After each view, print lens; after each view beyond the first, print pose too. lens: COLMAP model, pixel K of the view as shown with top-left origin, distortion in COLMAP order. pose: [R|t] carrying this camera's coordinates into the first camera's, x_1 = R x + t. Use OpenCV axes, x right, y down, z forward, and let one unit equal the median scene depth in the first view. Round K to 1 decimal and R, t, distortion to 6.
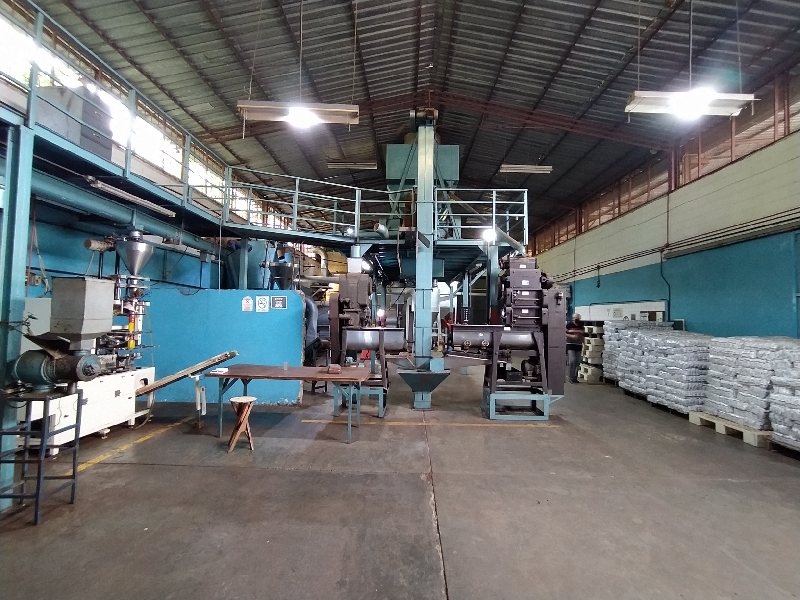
lens RADIAL K [[351.6, 0, 408.7], [0, 351.6, 303.8], [0, 0, 1]] dist [0.012215, 0.000008]
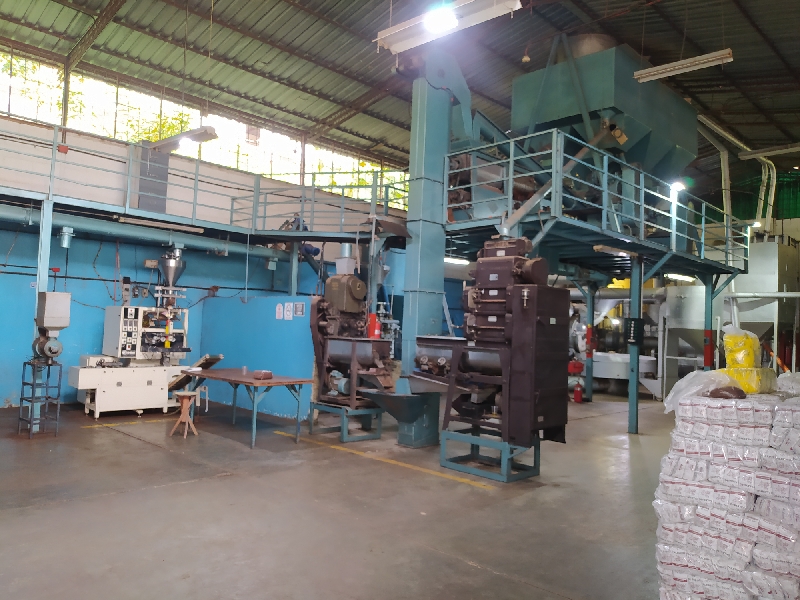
lens RADIAL K [[632.2, 0, 400.0], [0, 632.2, 300.0], [0, 0, 1]] dist [0.111030, -0.000025]
pose [[0.722769, -0.018045, -0.690854, 1.058754], [-0.000831, 0.999636, -0.026979, 0.018452], [0.691089, 0.020074, 0.722491, -0.023323]]
